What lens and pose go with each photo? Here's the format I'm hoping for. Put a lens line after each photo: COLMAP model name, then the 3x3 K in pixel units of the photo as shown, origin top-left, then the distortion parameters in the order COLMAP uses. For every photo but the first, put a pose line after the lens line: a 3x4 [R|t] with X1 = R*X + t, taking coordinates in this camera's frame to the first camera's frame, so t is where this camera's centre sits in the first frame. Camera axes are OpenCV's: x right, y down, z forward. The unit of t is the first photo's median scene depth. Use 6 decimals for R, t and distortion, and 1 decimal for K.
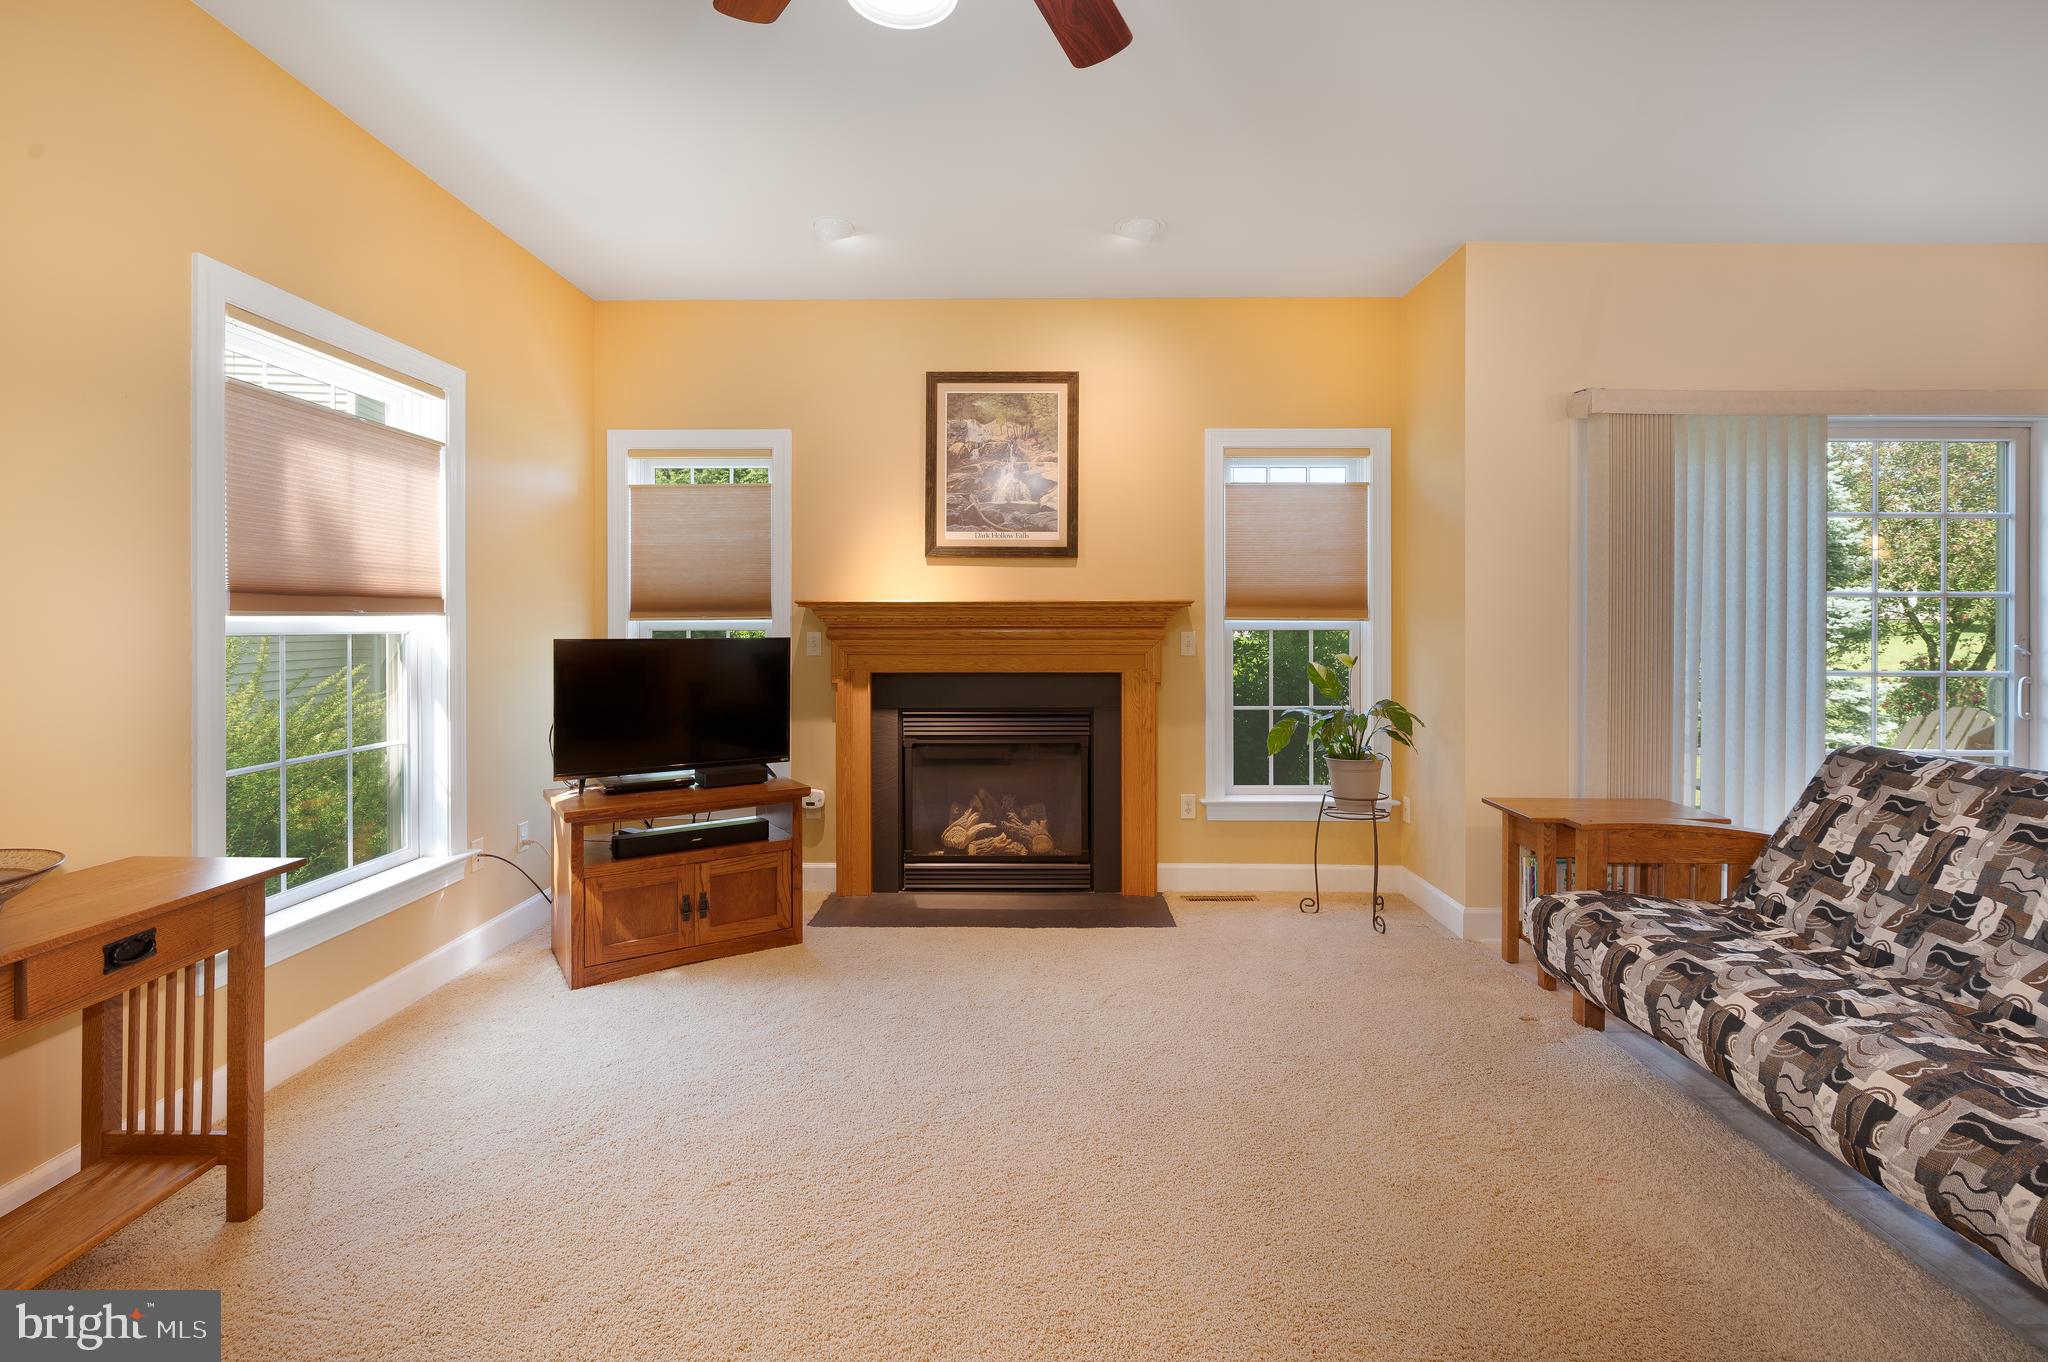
lens RADIAL K [[962.0, 0, 1047.4], [0, 962.0, 625.1], [0, 0, 1]] dist [0.006107, 0.000757]
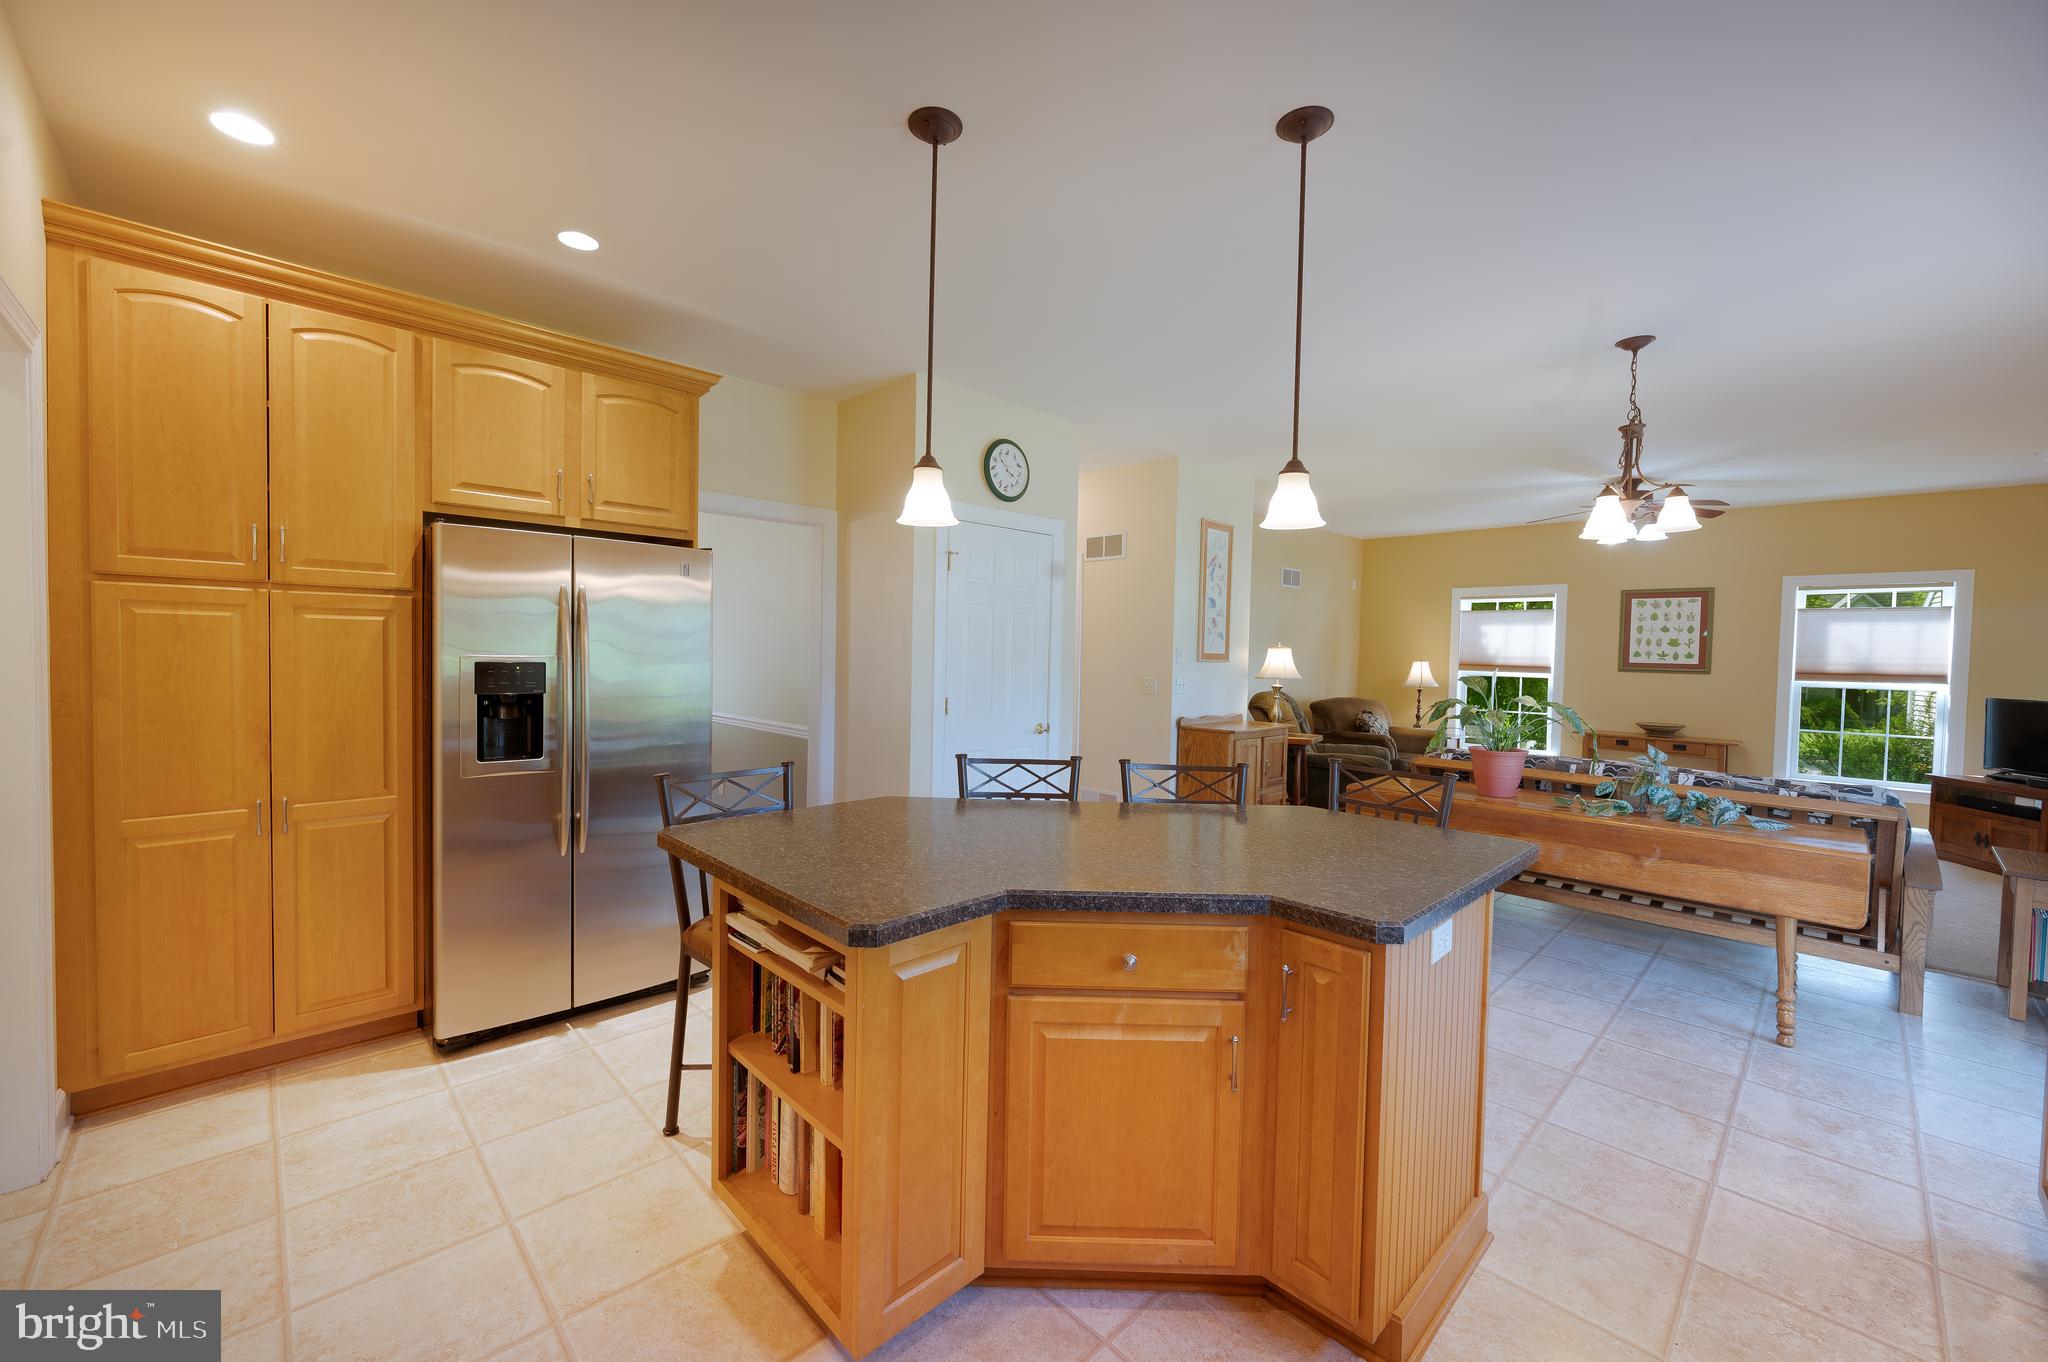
lens RADIAL K [[827.8, 0, 1026.1], [0, 827.8, 671.8], [0, 0, 1]] dist [0.000195, 0.000099]
pose [[-0.716565, 0.002274, -0.697517, 2.125473], [-0.024228, 0.999310, 0.028147, -0.039078], [0.697100, 0.037068, -0.716015, 0.847765]]
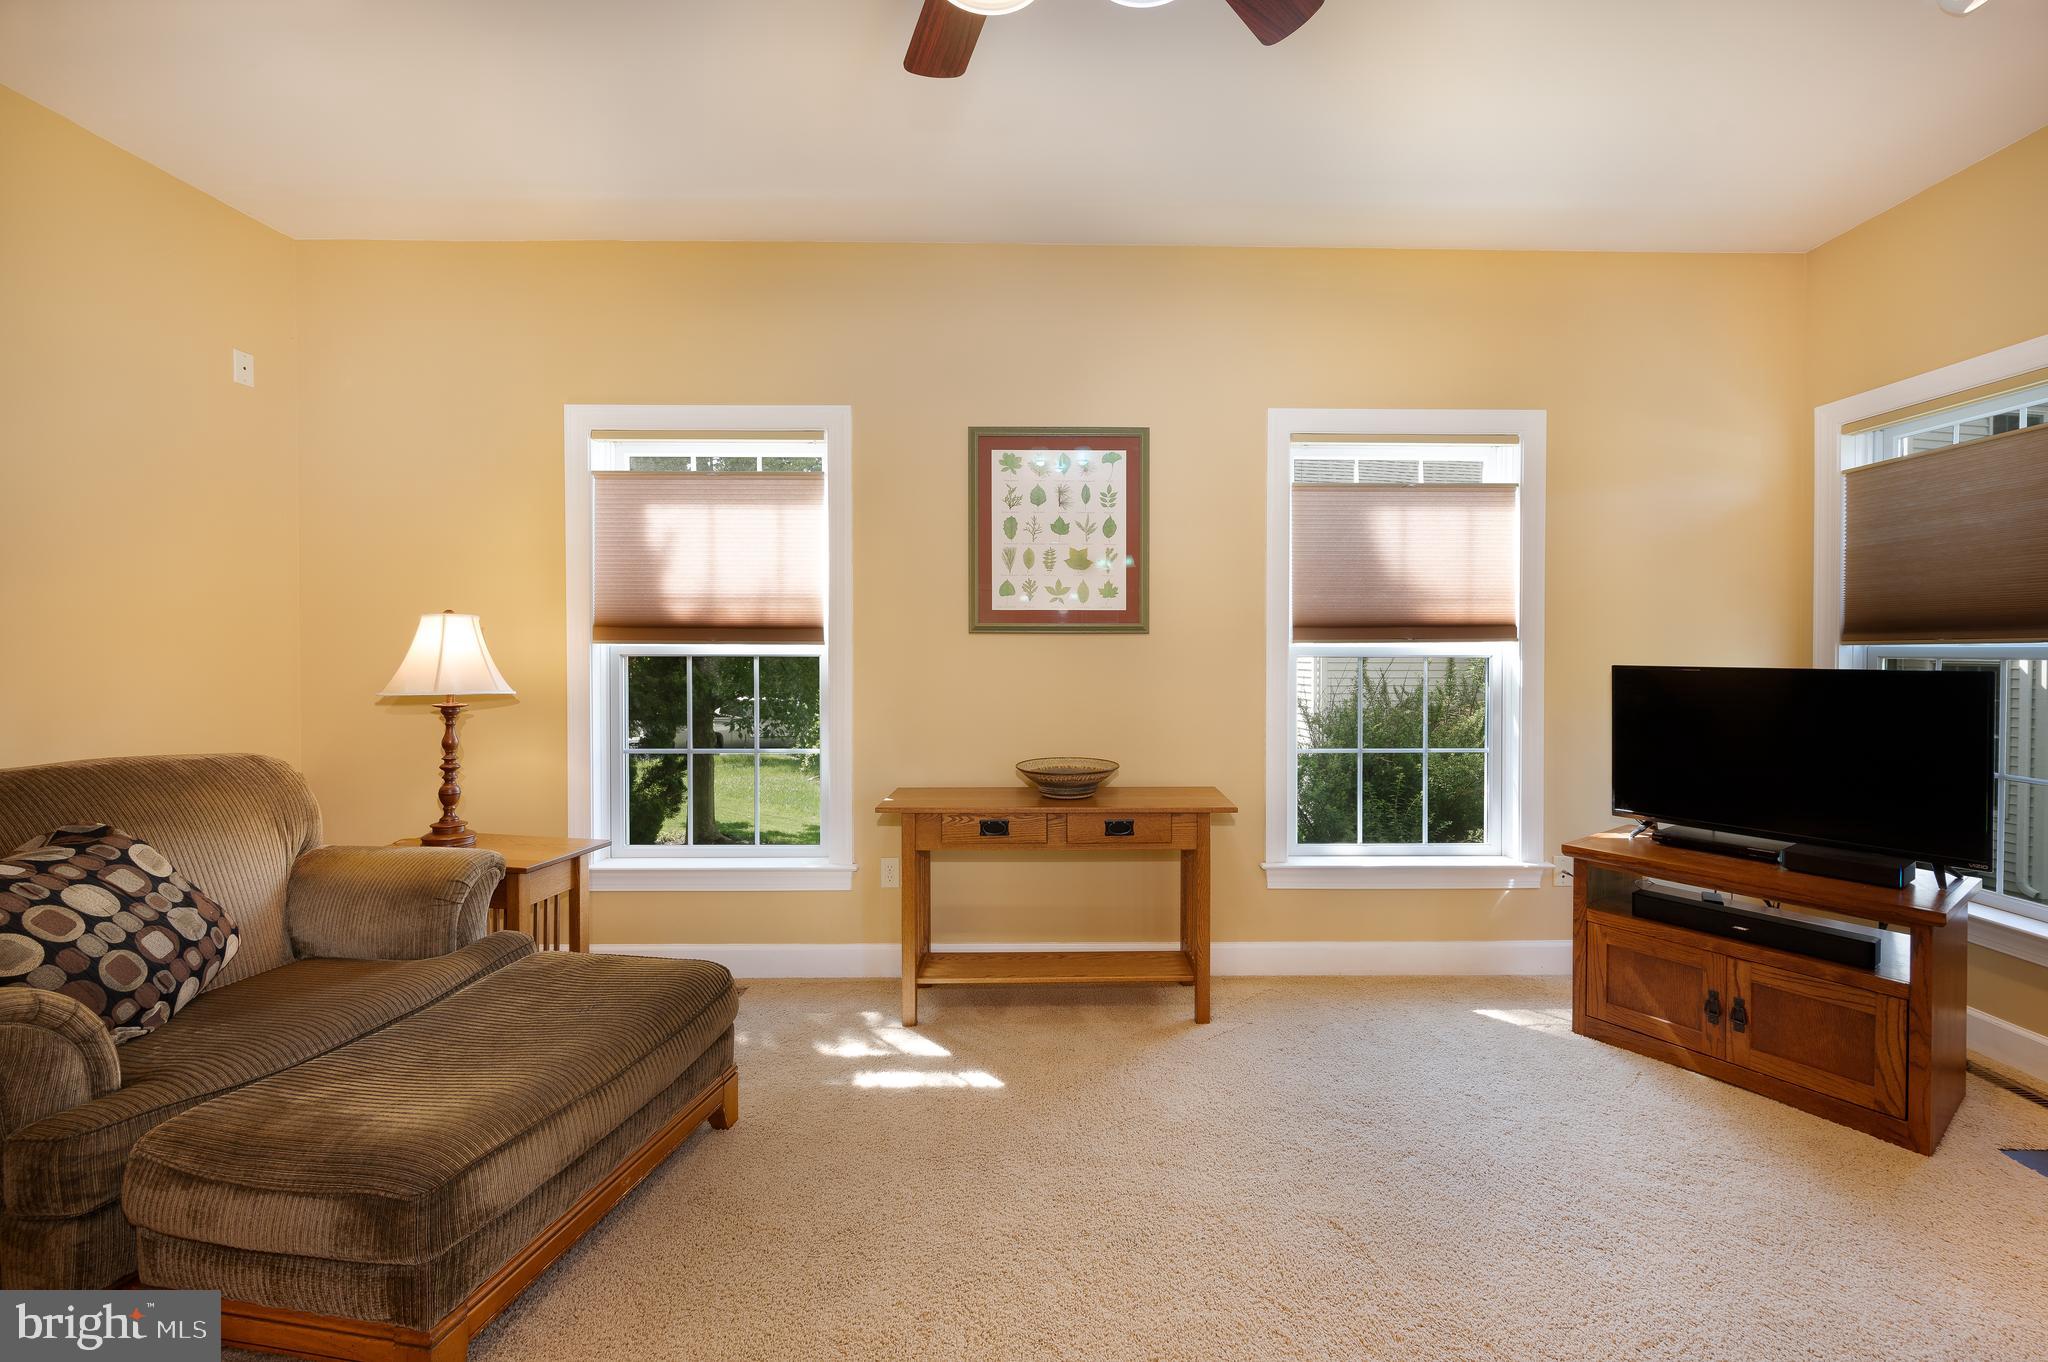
lens RADIAL K [[827.8, 0, 1038.7], [0, 827.8, 662.6], [0, 0, 1]] dist [0.000195, 0.000099]
pose [[-0.025415, 0.016445, -0.999542, 0.318120], [-0.003245, 0.999858, 0.016532, 0.000050], [0.999672, 0.003663, -0.025358, 0.461287]]
